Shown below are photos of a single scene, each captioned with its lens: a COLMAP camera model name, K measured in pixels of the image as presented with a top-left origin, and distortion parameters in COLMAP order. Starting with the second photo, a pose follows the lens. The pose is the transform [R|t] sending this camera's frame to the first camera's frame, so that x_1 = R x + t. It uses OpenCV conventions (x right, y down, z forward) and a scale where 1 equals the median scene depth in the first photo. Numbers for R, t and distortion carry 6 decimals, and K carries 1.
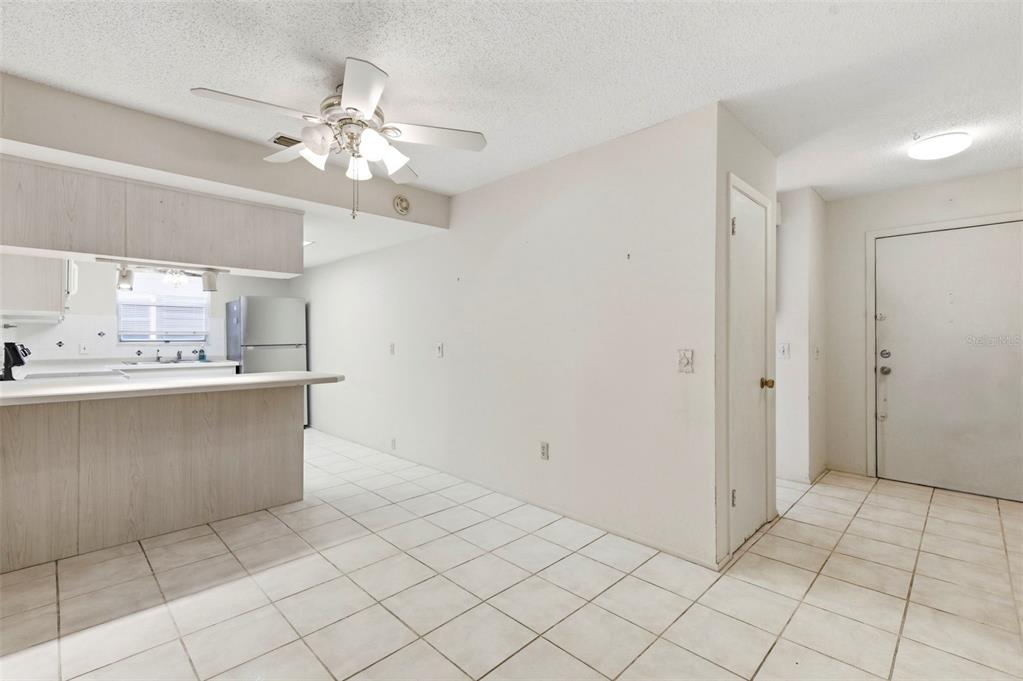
lens RADIAL K [[455.9, 0, 517.2], [0, 455.9, 340.3], [0, 0, 1]] dist [0.003082, 0.000306]
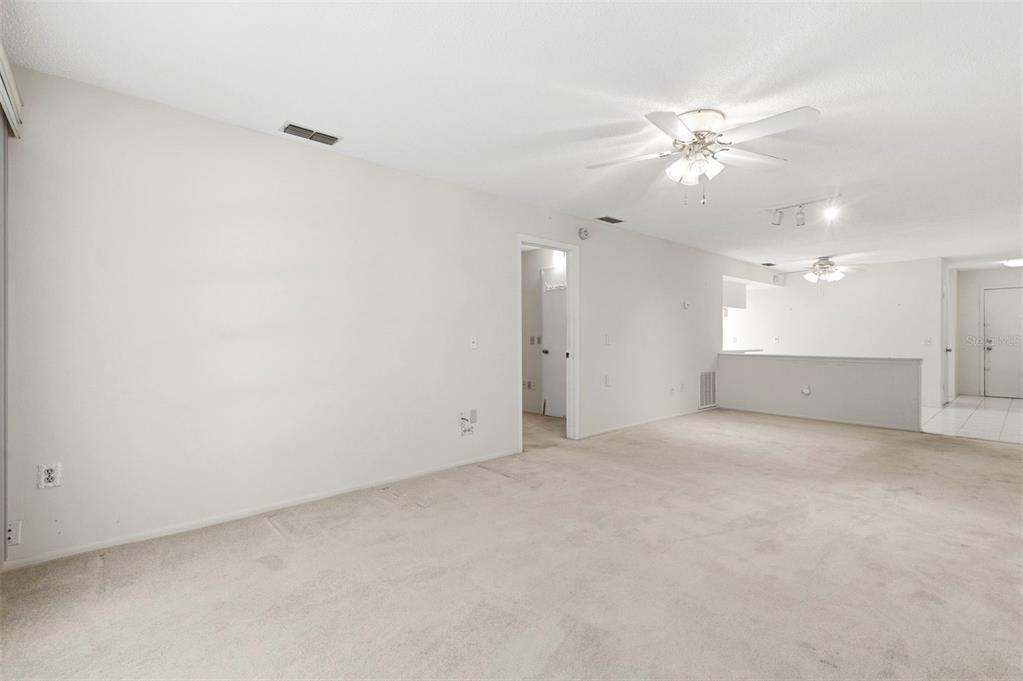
lens RADIAL K [[455.9, 0, 517.2], [0, 455.9, 340.3], [0, 0, 1]] dist [0.003082, 0.000306]
pose [[0.997936, -0.000339, -0.064210, -1.395510], [0.000381, 1.000000, 0.000641, 0.023742], [0.064209, -0.000665, 0.997936, -1.425161]]
